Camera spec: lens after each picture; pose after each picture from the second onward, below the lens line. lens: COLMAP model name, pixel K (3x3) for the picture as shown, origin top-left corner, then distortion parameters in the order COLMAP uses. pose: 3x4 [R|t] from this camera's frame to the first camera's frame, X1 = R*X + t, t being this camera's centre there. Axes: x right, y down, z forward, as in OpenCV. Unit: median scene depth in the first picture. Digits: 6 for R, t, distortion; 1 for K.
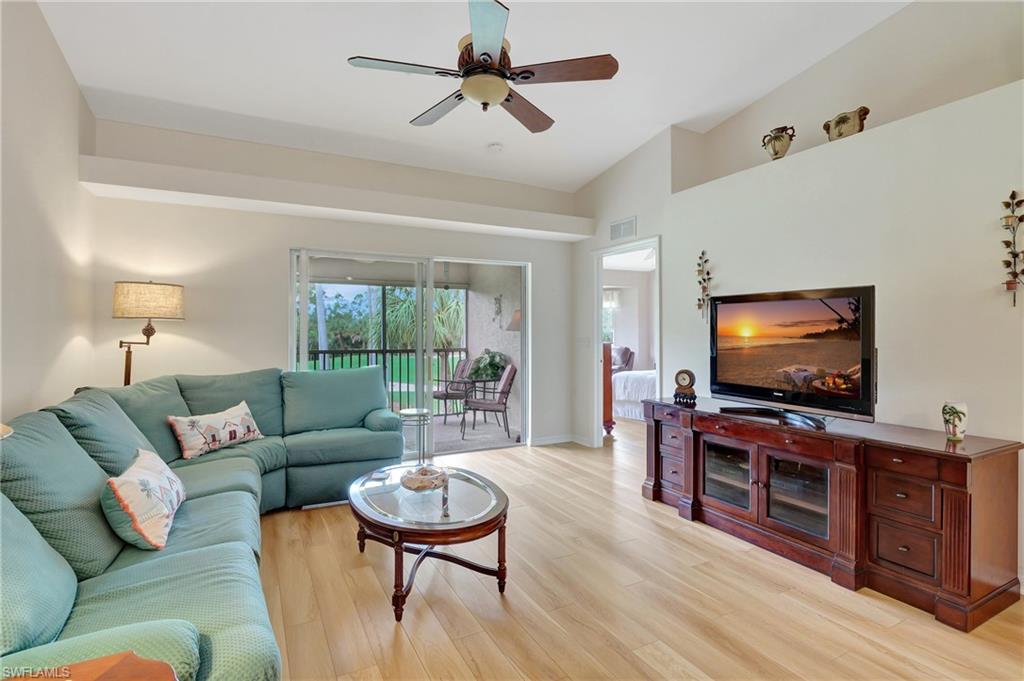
lens RADIAL K [[494.7, 0, 516.5], [0, 494.7, 328.1], [0, 0, 1]] dist [-0.020584, -0.000376]
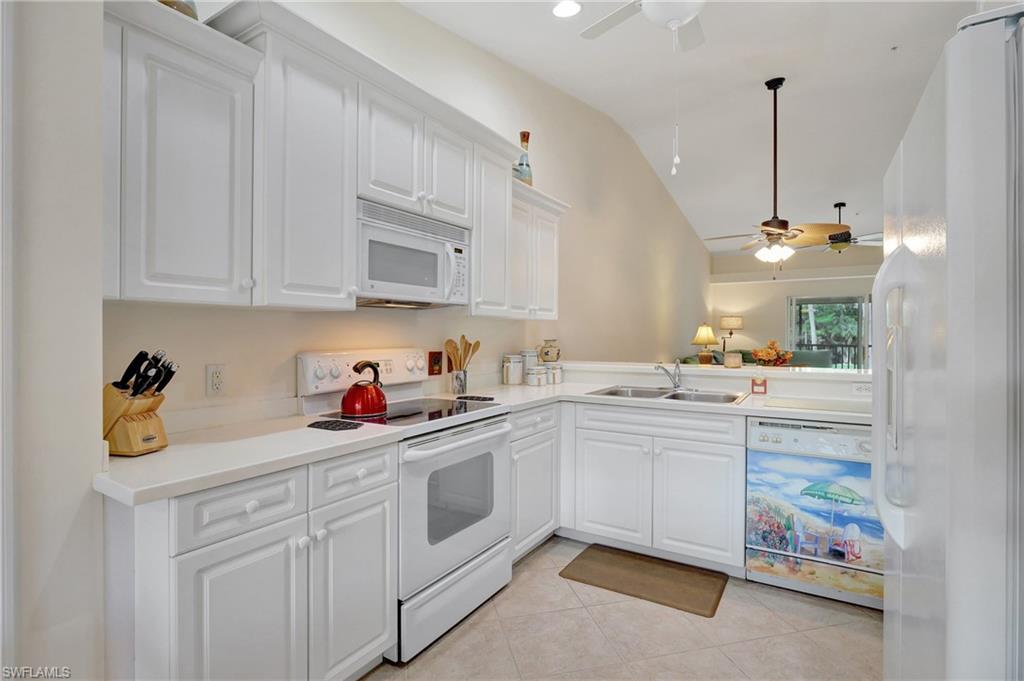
lens RADIAL K [[506.6, 0, 512.0], [0, 506.6, 340.5], [0, 0, 1]] dist [0.000503, -0.000322]
pose [[0.503661, 0.013160, -0.863801, 1.099453], [0.008682, 0.999756, 0.020294, -0.022659], [0.863858, -0.017721, 0.503424, -1.512686]]
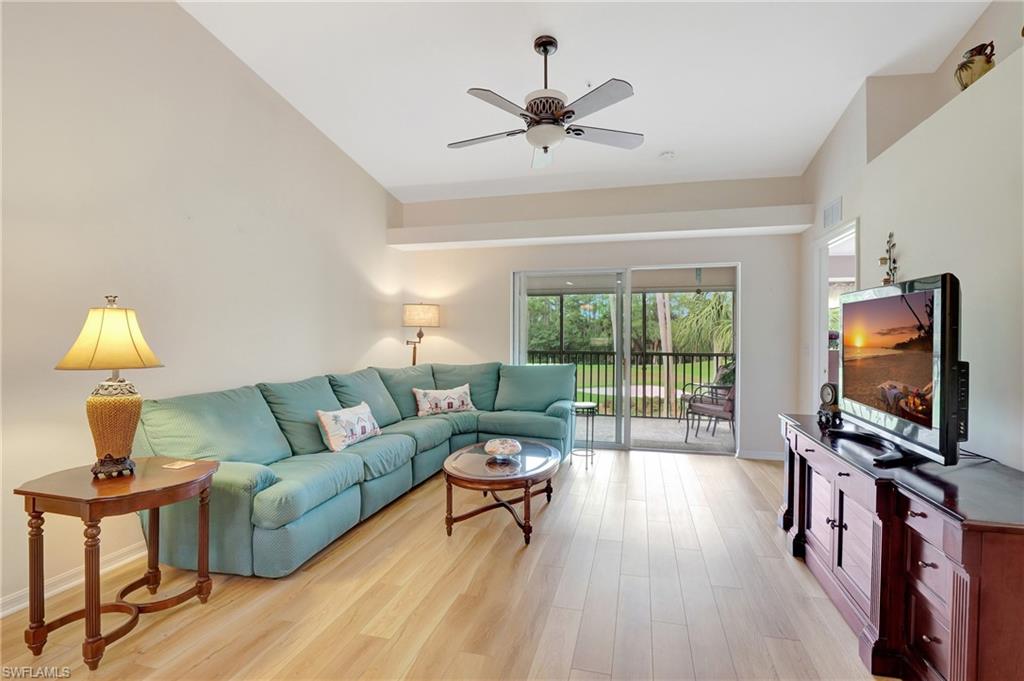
lens RADIAL K [[492.5, 0, 512.0], [0, 492.5, 340.5], [0, 0, 1]] dist [-0.000320, -0.017140]
pose [[0.731636, 0.011840, -0.681592, 0.530008], [0.001001, 0.999829, 0.018442, -0.004035], [0.681694, -0.014175, 0.731500, 0.042933]]
